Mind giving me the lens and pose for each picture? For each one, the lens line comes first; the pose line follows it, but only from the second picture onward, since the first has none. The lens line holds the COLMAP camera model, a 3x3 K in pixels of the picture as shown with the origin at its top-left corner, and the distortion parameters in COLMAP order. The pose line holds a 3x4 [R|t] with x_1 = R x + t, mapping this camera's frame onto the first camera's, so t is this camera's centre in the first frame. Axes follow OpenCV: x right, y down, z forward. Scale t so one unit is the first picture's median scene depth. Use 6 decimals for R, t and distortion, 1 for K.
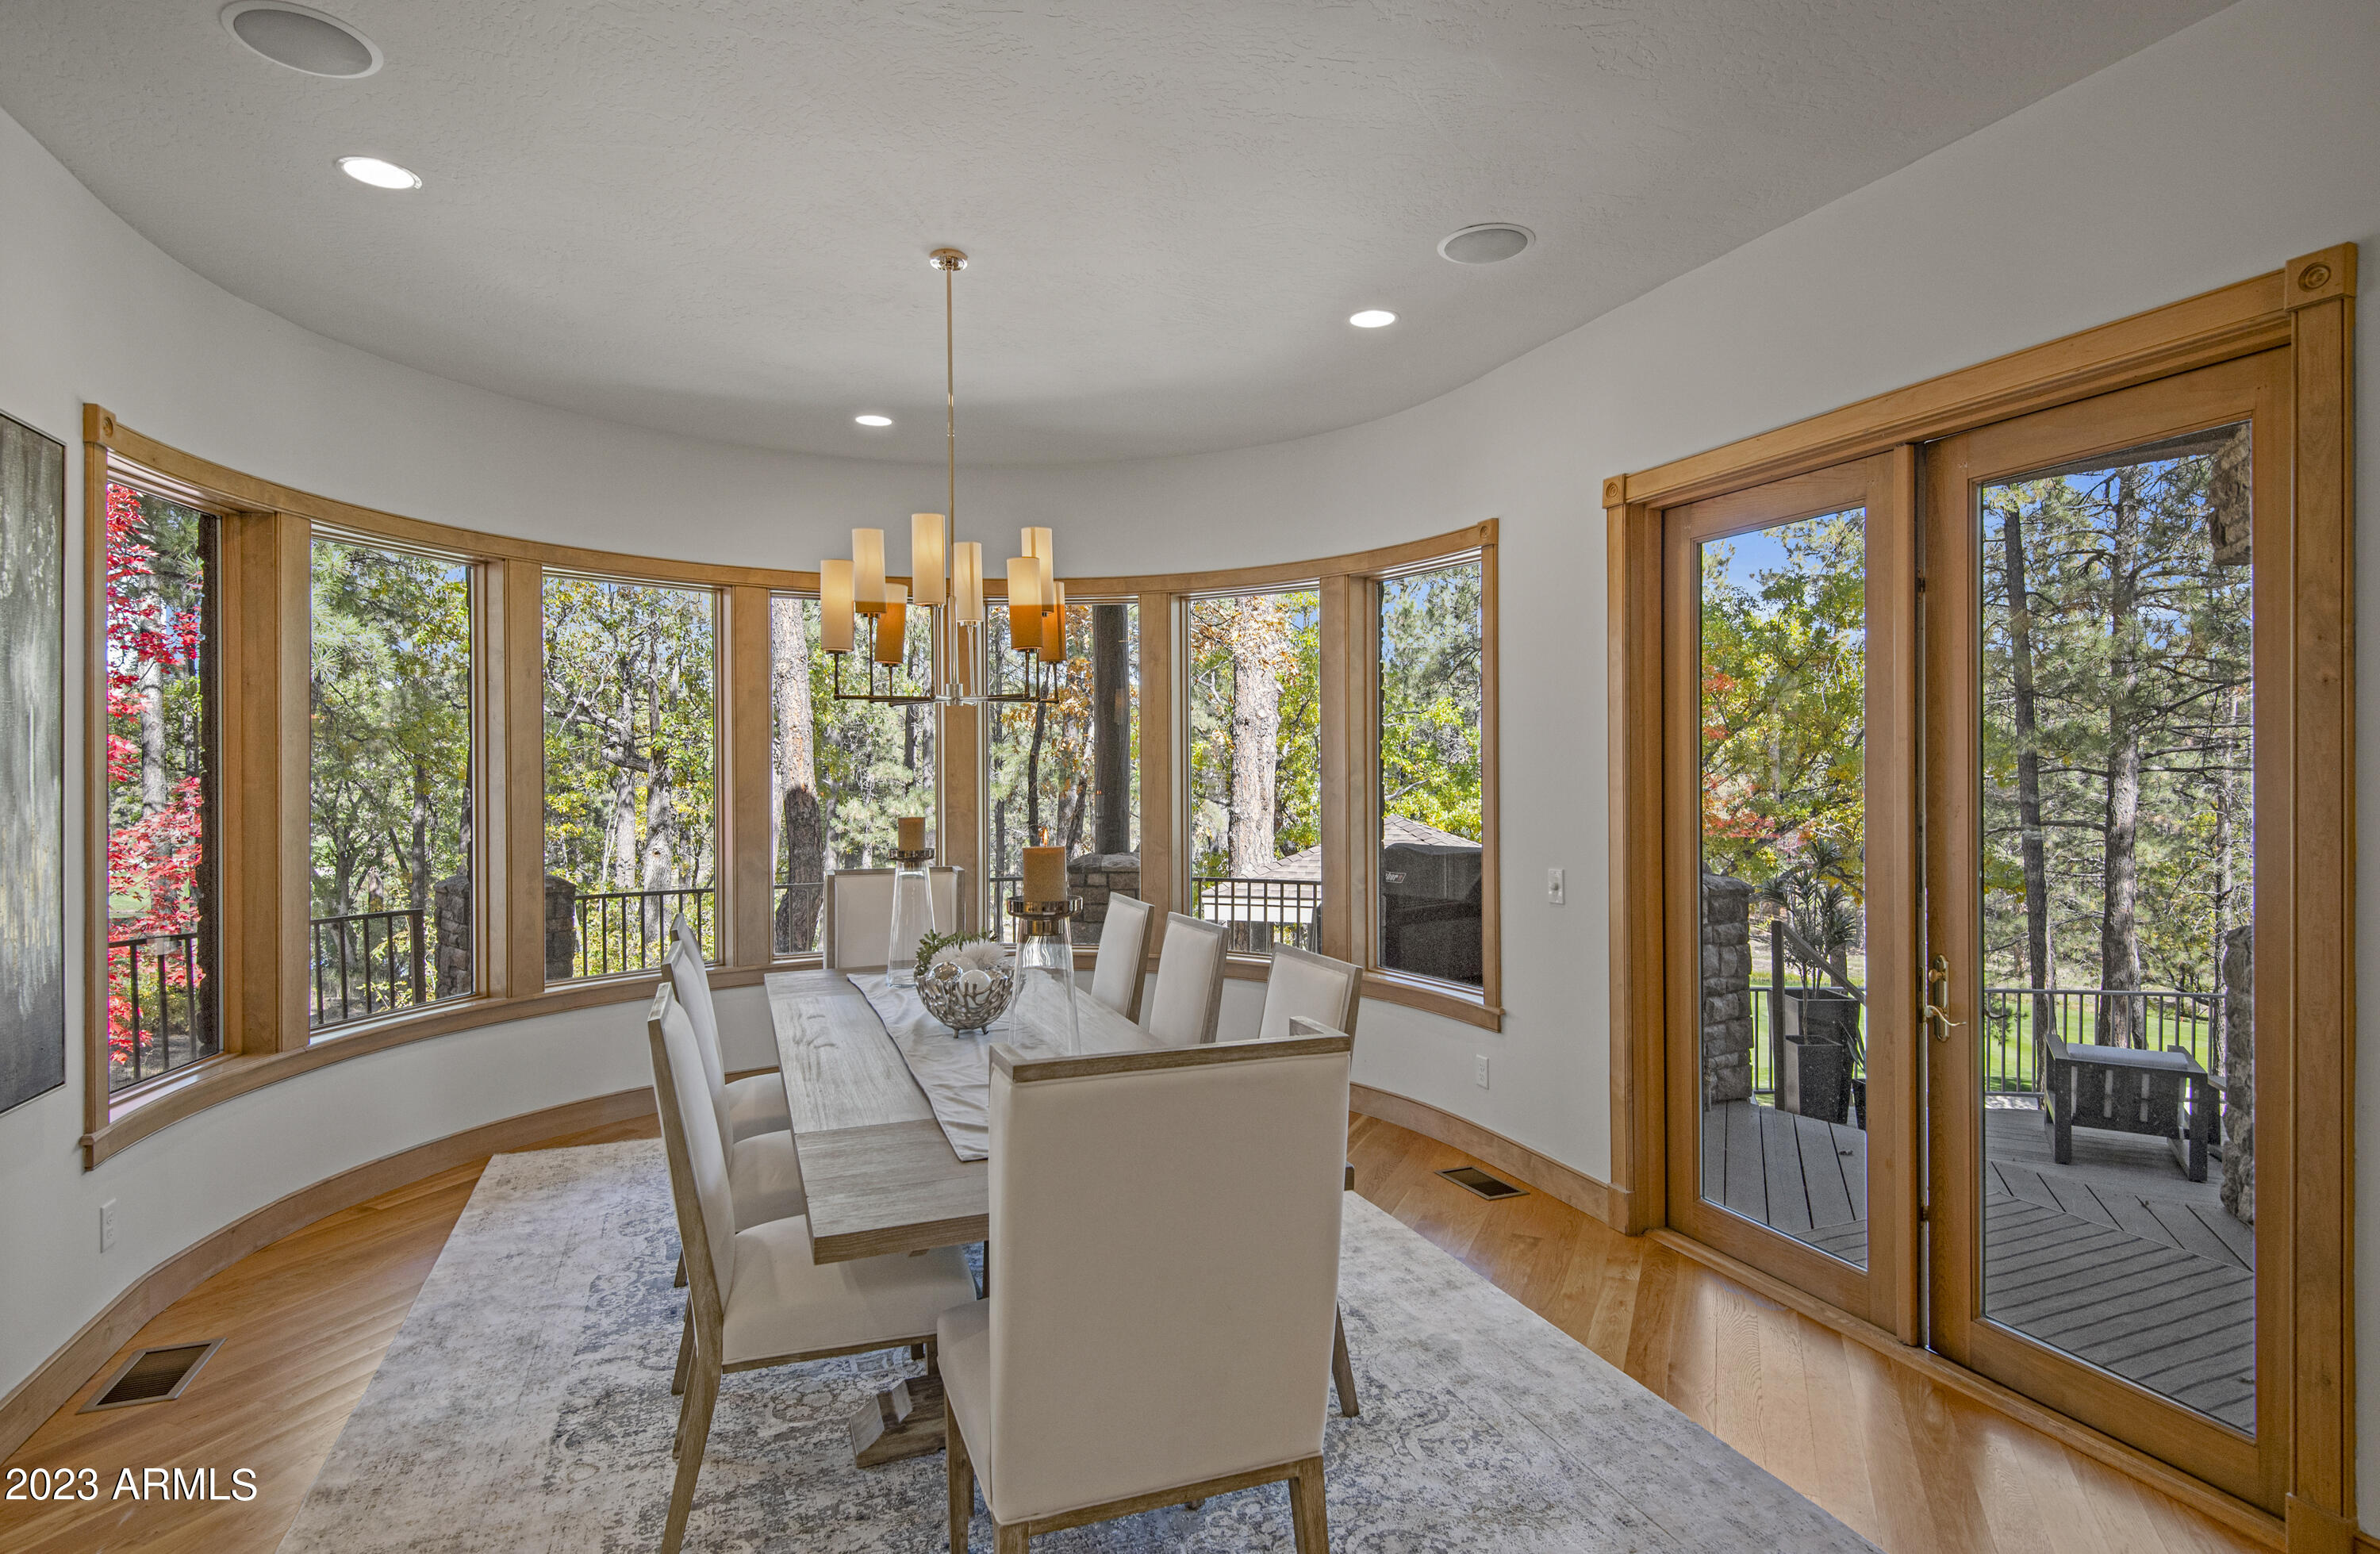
lens RADIAL K [[1259.9, 0, 1190.0], [0, 1259.9, 777.0], [0, 0, 1]] dist [0.027615, -0.021355]
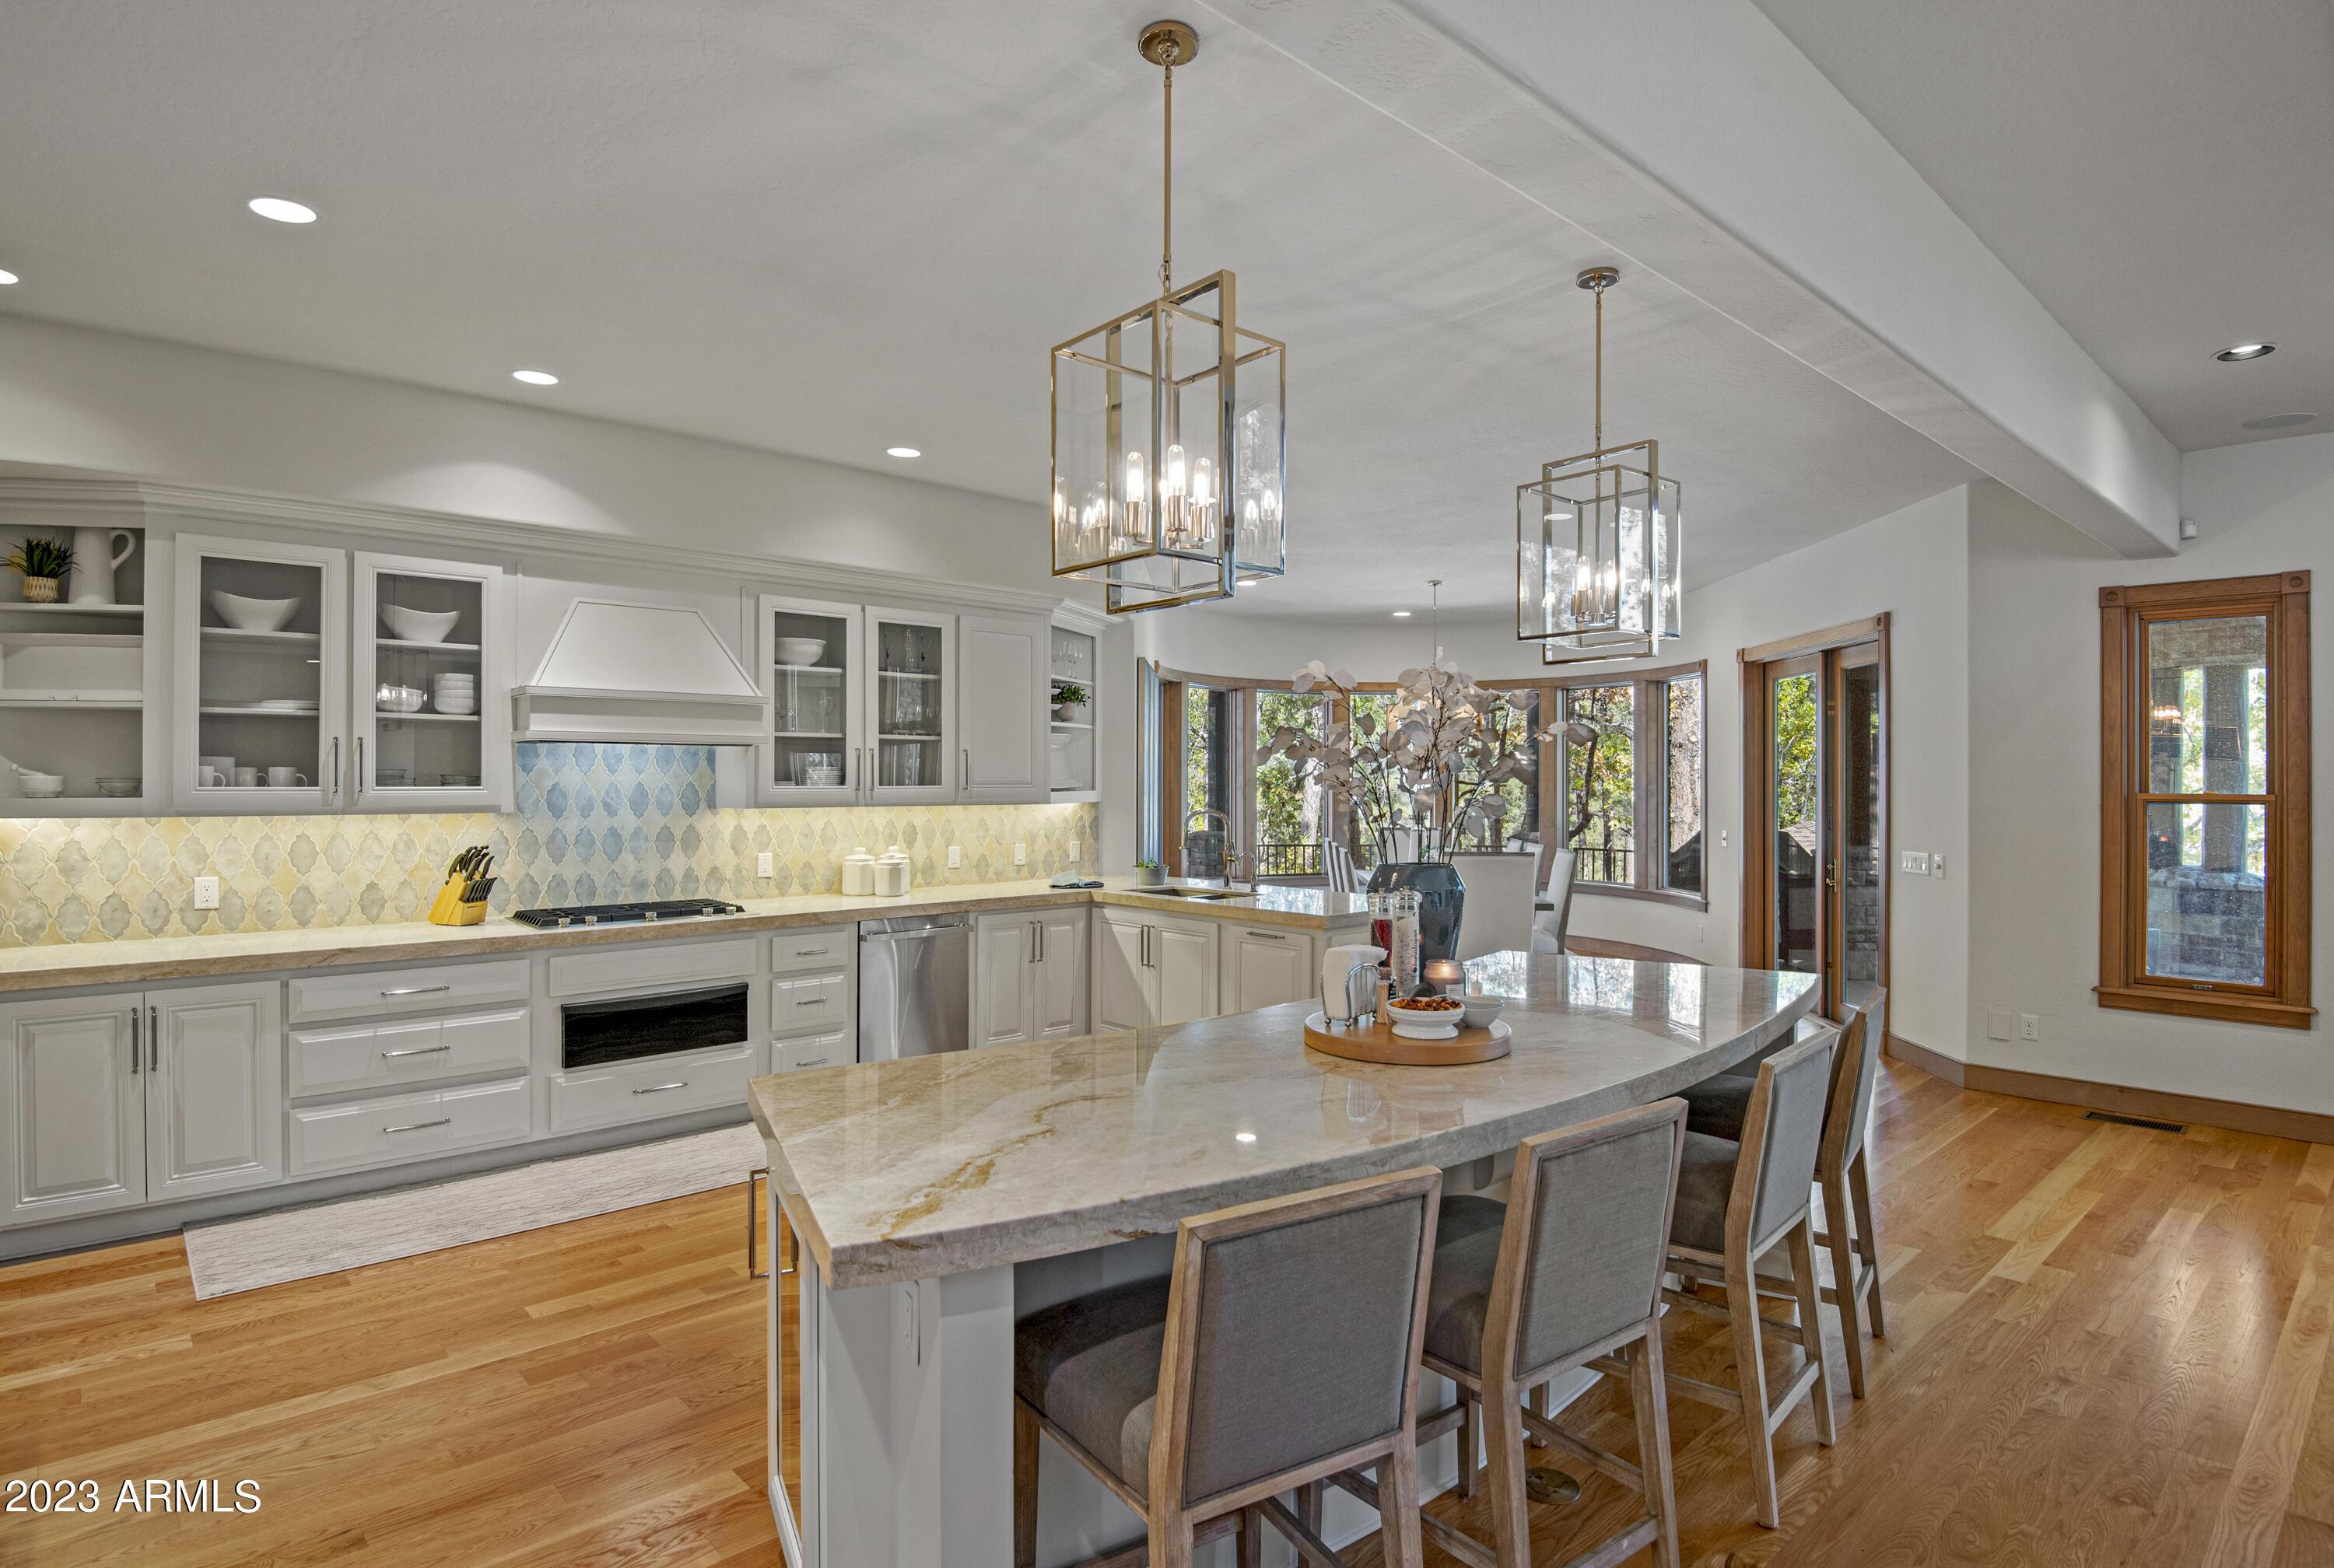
lens RADIAL K [[1197.8, 0, 1165.3], [0, 1197.8, 777.3], [0, 0, 1]] dist [0.002251, -0.000426]
pose [[0.912649, 0.008844, -0.408649, 0.276746], [-0.012641, 0.999898, -0.006590, 0.008564], [0.408549, 0.011180, 0.912668, -1.296987]]
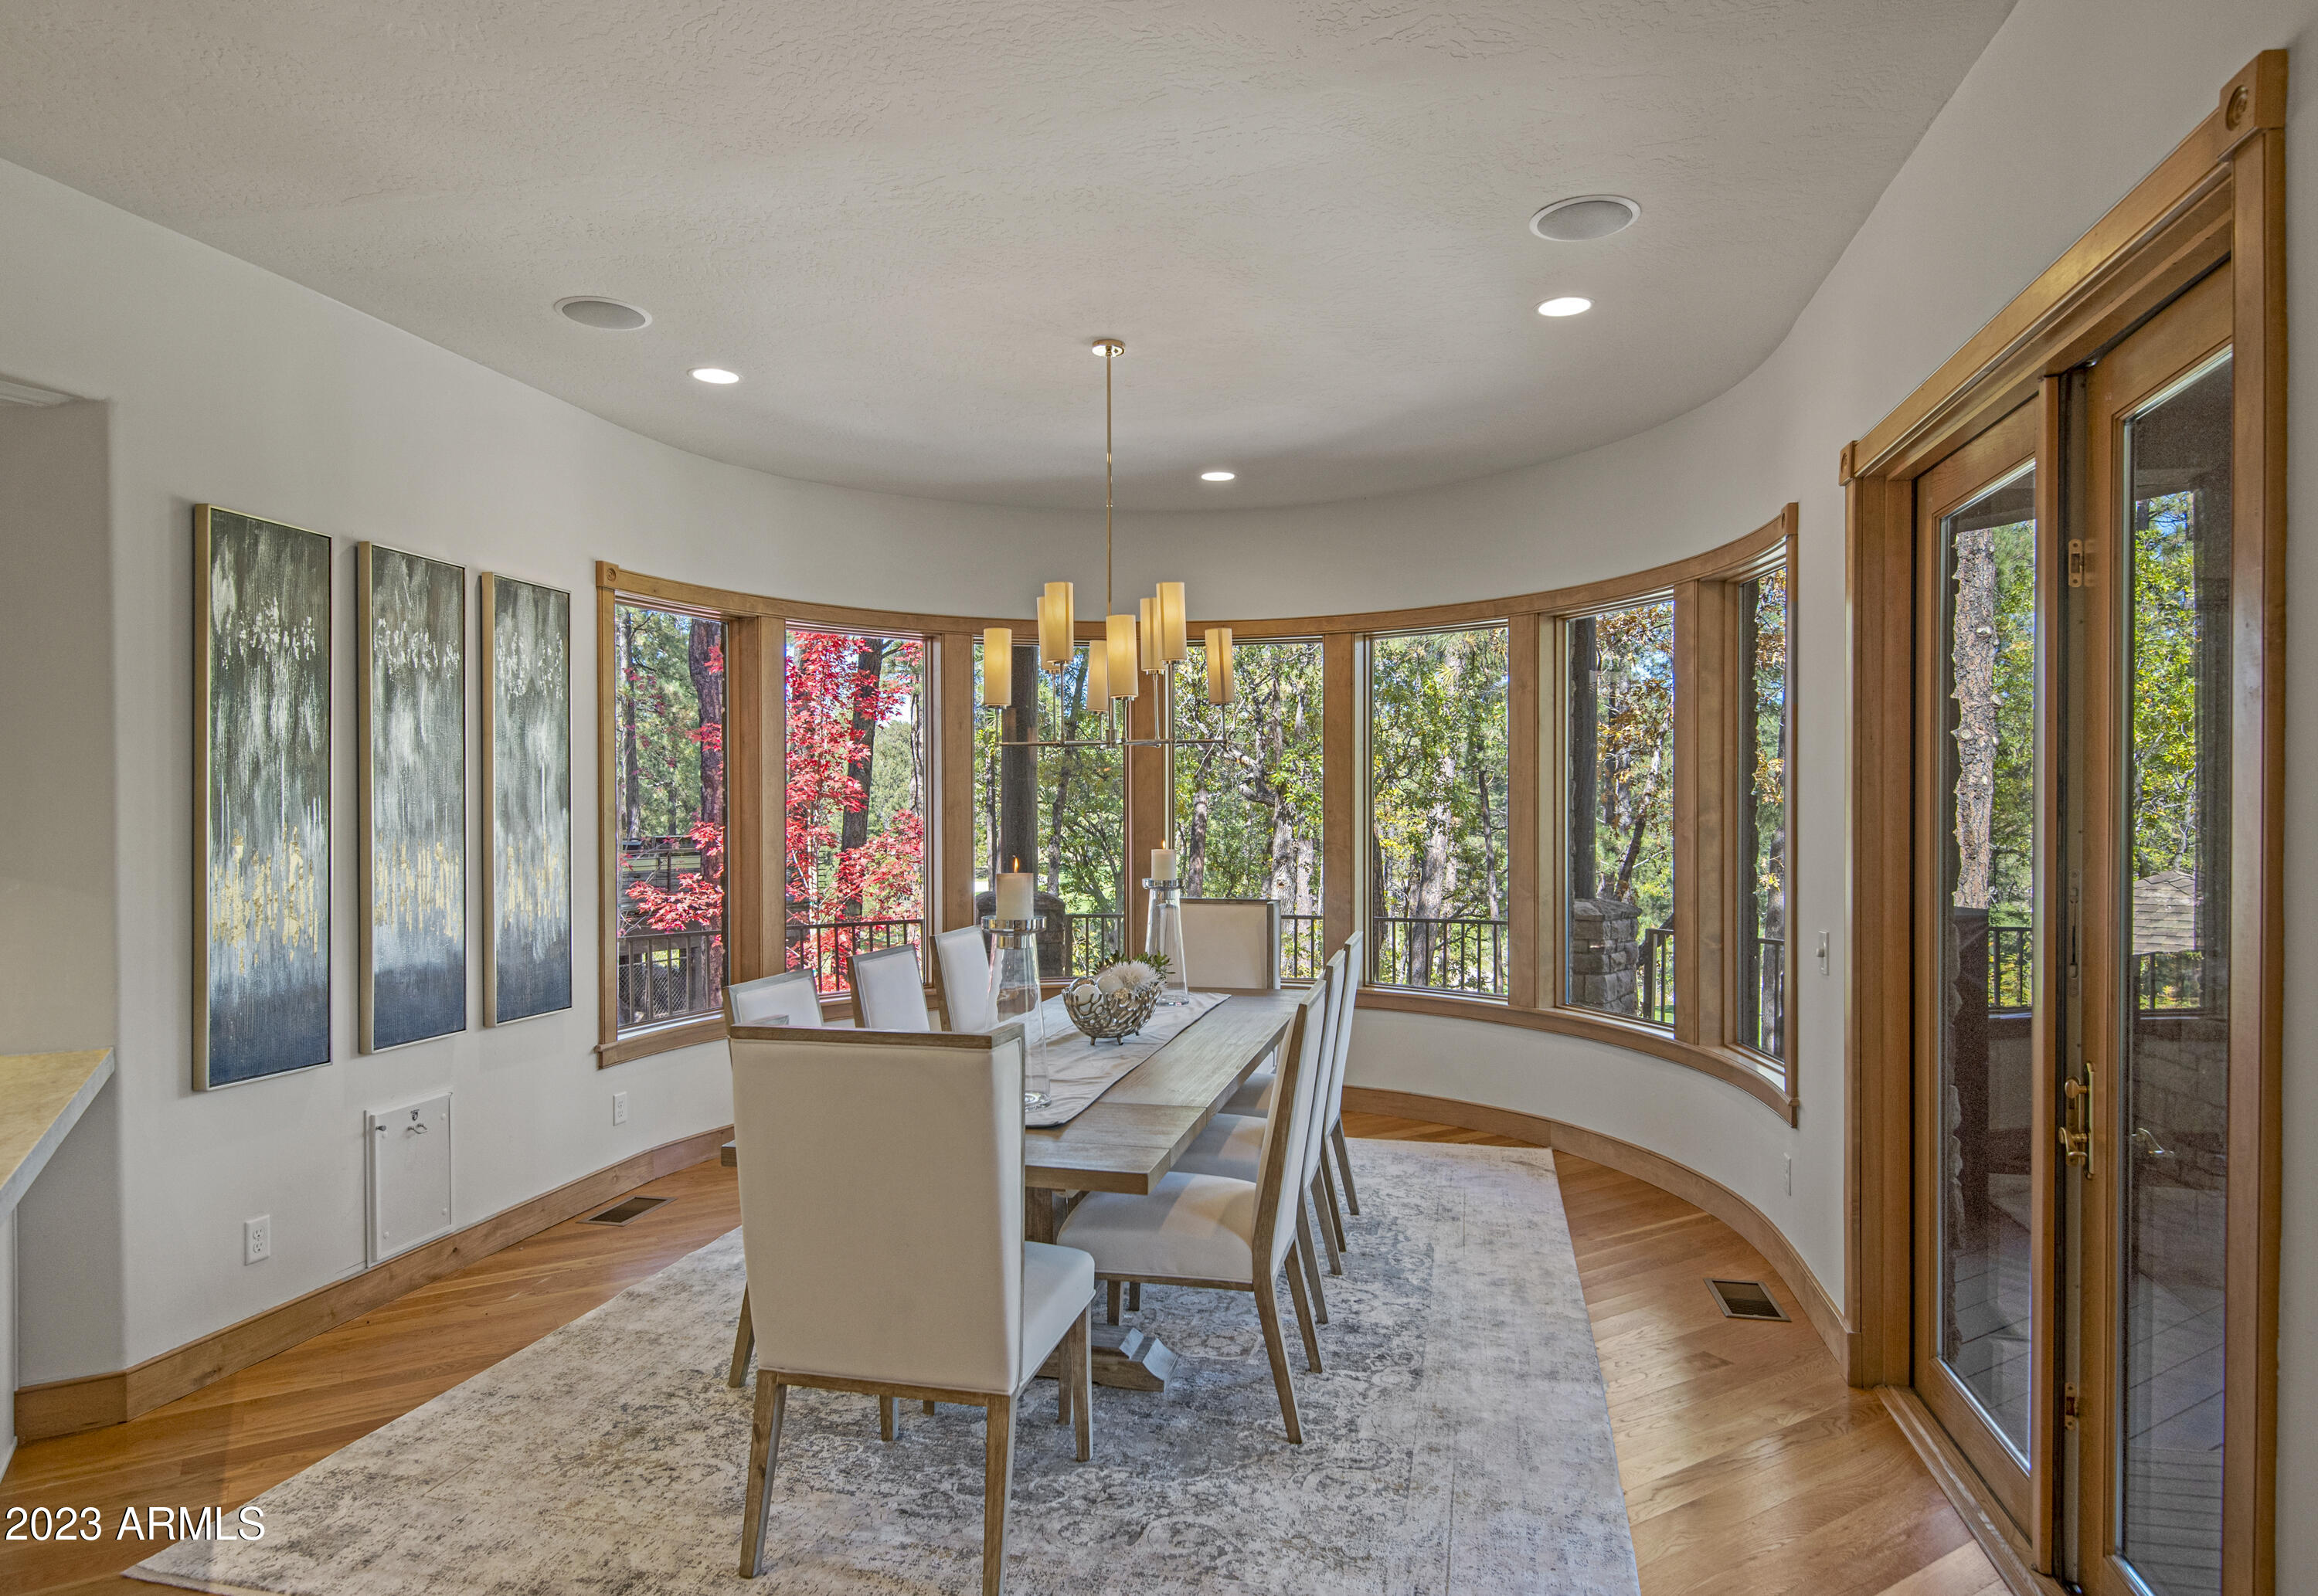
lens RADIAL K [[1363.0, 0, 1108.7], [0, 1363.0, 833.5], [0, 0, 1]] dist [0.025005, -0.014326]
pose [[0.817275, 0.015817, -0.576031, 0.461068], [-0.006814, 0.999819, 0.017786, -0.003156], [0.576208, -0.010611, 0.817234, 0.014351]]
